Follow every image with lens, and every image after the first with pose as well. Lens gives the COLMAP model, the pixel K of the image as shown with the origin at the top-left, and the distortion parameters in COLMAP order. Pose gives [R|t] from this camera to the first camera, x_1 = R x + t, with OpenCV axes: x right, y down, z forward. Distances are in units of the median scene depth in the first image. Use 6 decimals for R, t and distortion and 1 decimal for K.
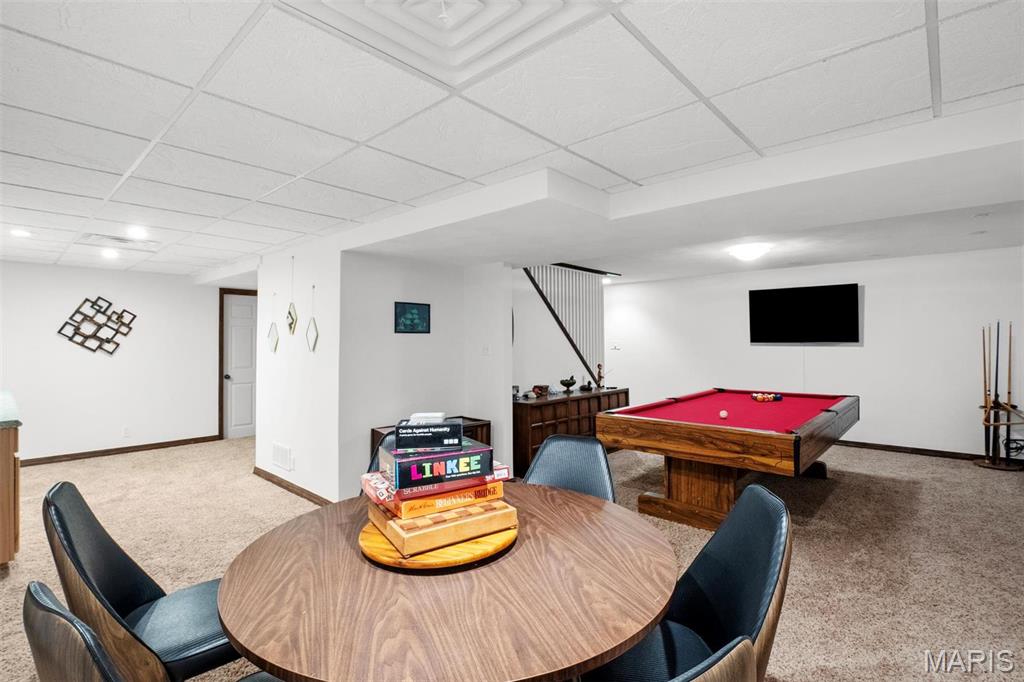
lens RADIAL K [[482.2, 0, 513.5], [0, 482.2, 340.6], [0, 0, 1]] dist [-0.010955, -0.002337]
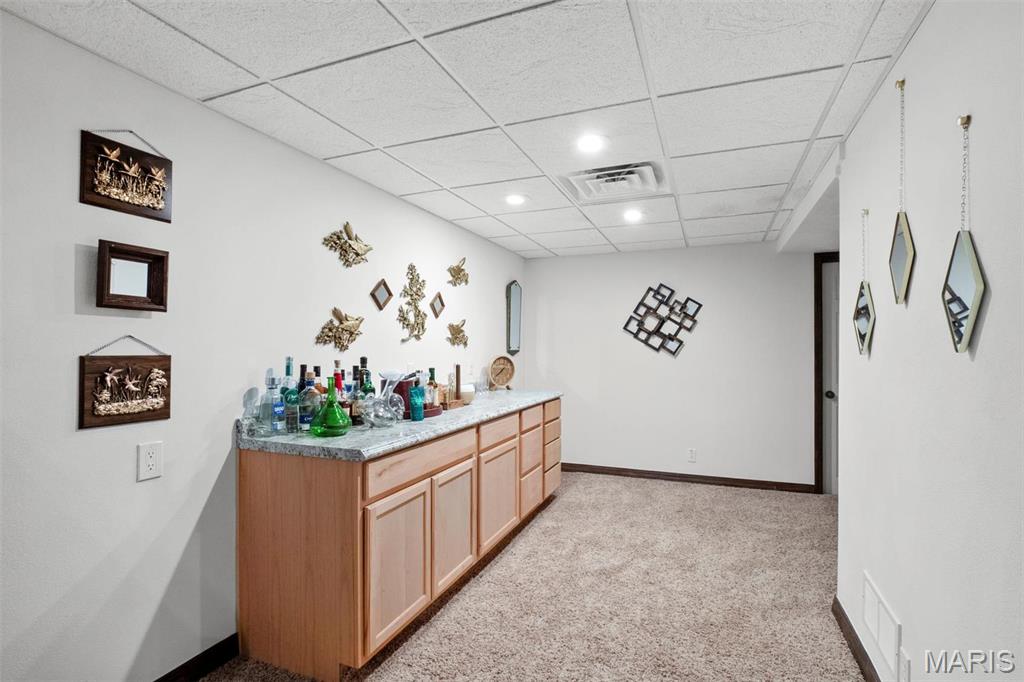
lens RADIAL K [[482.2, 0, 515.4], [0, 482.2, 342.0], [0, 0, 1]] dist [-0.010955, -0.002337]
pose [[0.343684, -0.006265, -0.939064, -0.180873], [0.000953, 0.999980, -0.006322, 0.012449], [0.939085, 0.001278, 0.343683, 0.481378]]
